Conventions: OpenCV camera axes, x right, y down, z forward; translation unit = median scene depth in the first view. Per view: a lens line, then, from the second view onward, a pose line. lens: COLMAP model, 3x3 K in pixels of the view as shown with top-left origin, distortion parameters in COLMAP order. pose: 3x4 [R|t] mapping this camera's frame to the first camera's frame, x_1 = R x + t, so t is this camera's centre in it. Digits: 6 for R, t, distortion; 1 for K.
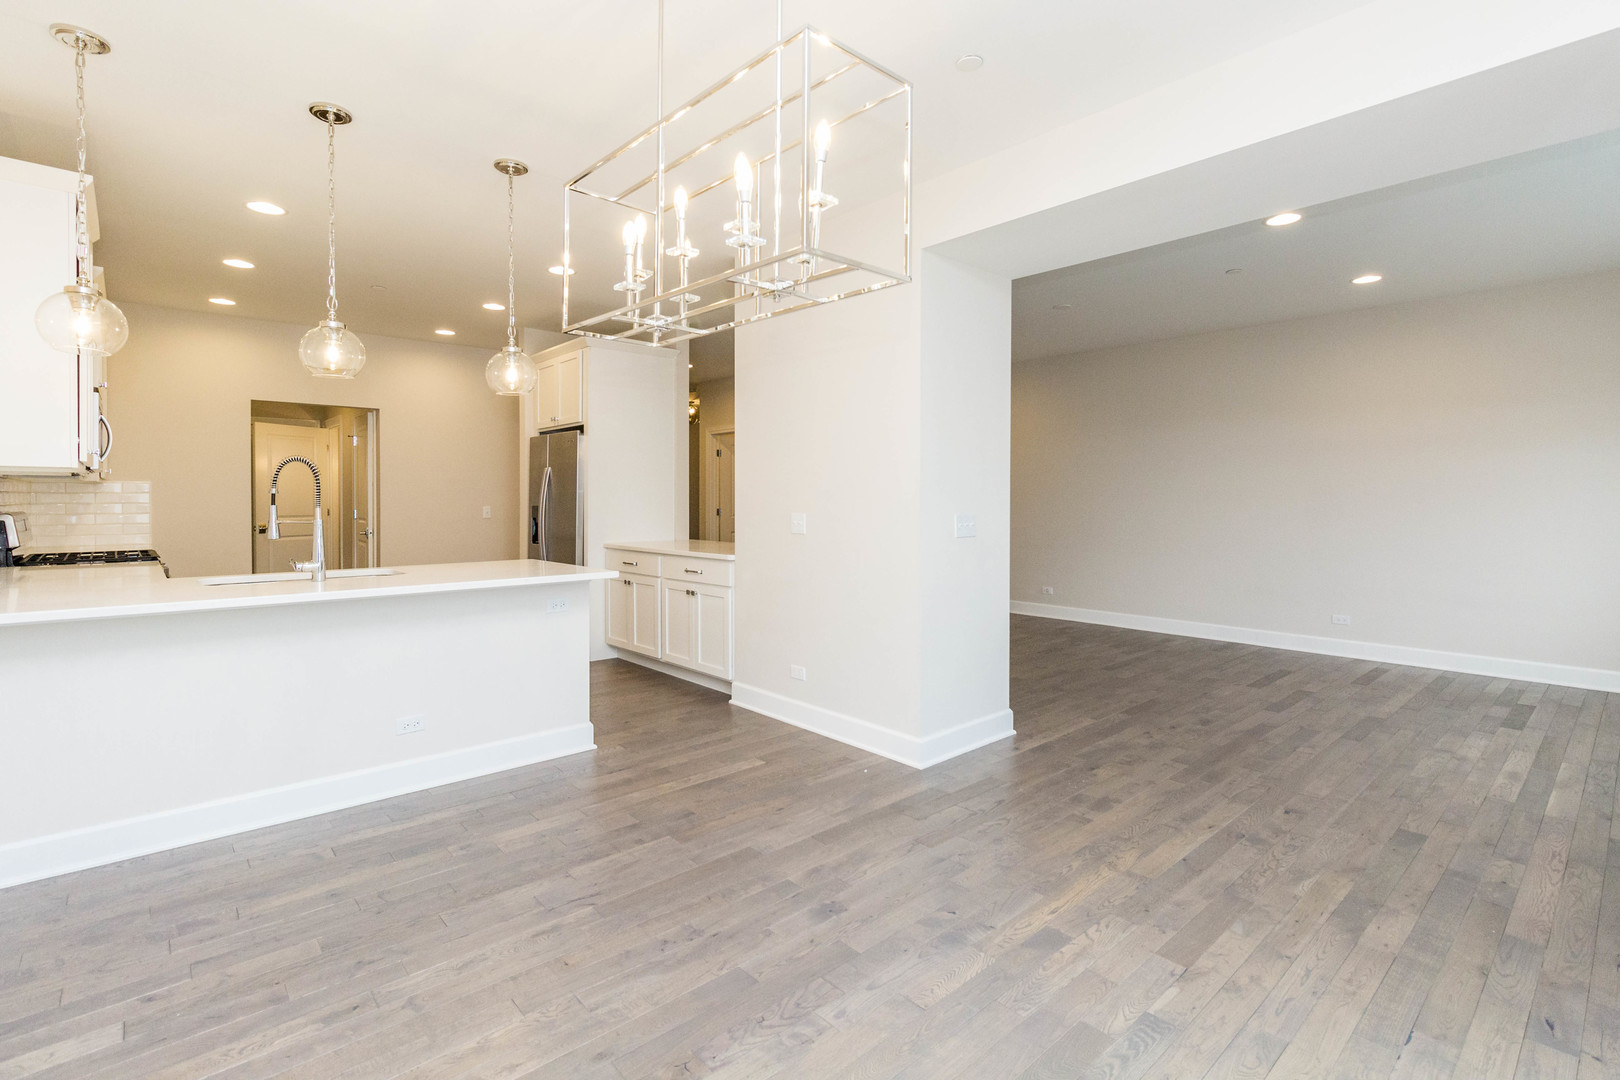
lens RADIAL K [[760.5, 0, 804.2], [0, 760.5, 514.6], [0, 0, 1]] dist [0.001101, 0.000108]
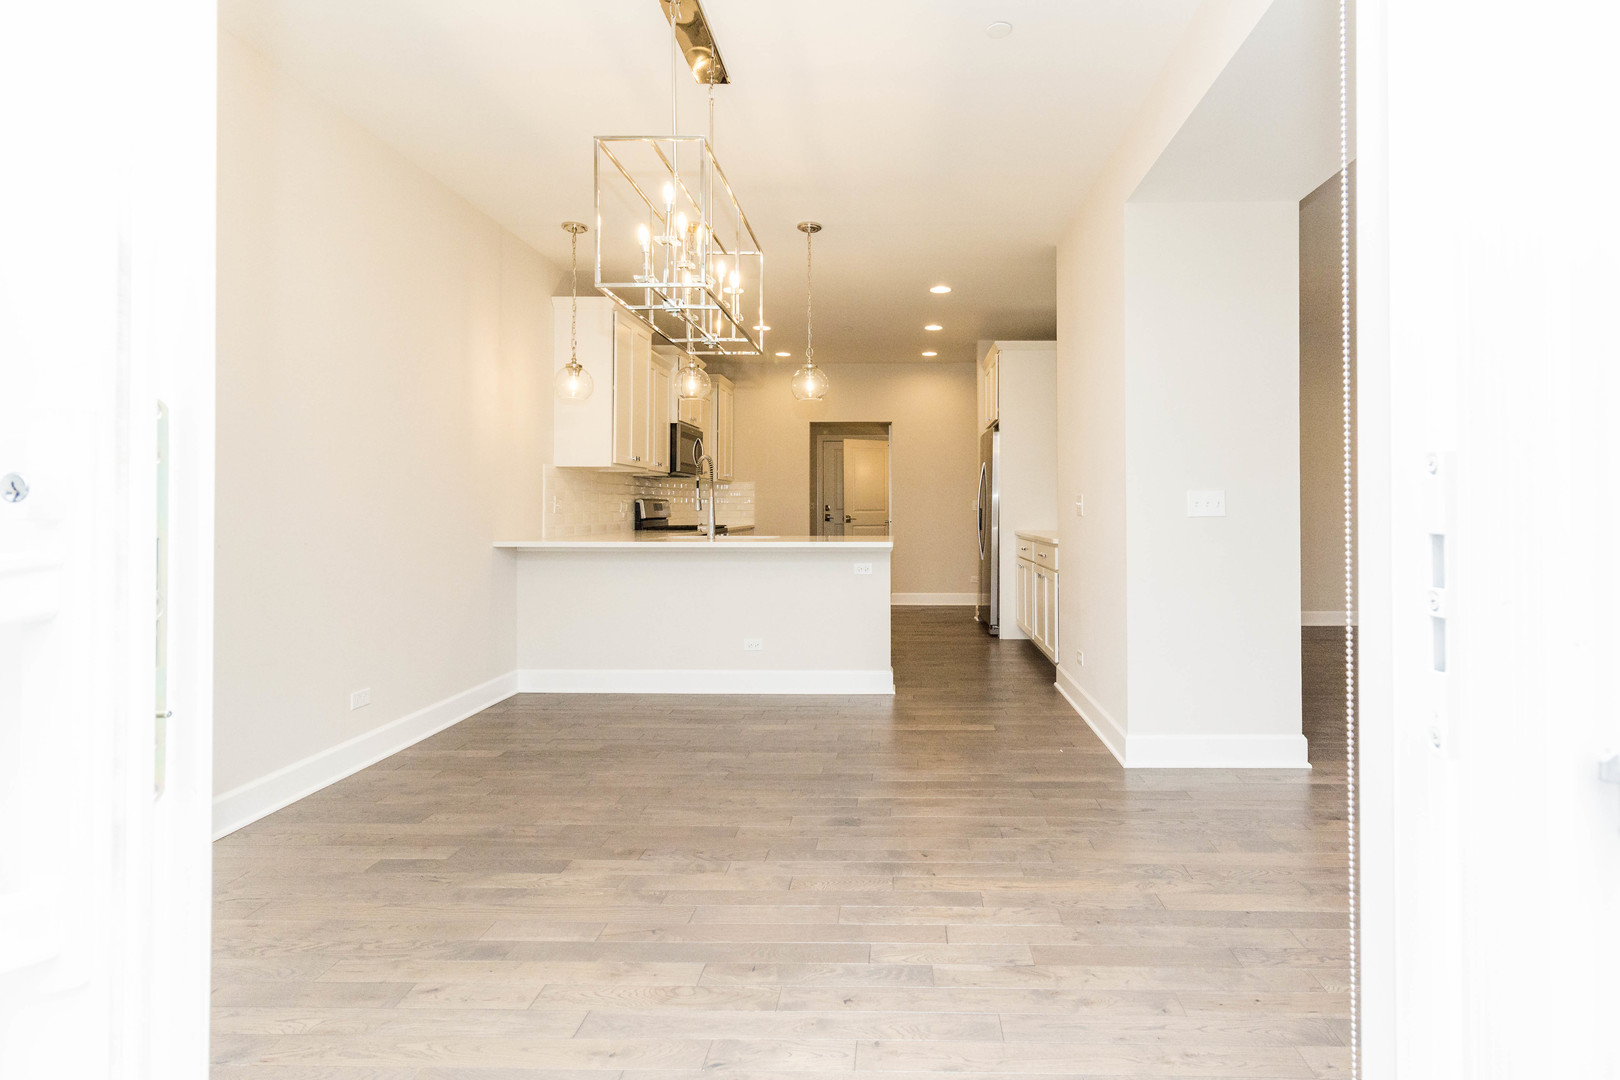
lens RADIAL K [[757.0, 0, 842.1], [0, 757.0, 500.1], [0, 0, 1]] dist [0.003540, 0.000302]
pose [[0.727852, -0.003698, -0.685724, 0.703244], [-0.015595, 0.999638, -0.021945, 0.053292], [0.685557, 0.026666, 0.727531, 0.133296]]
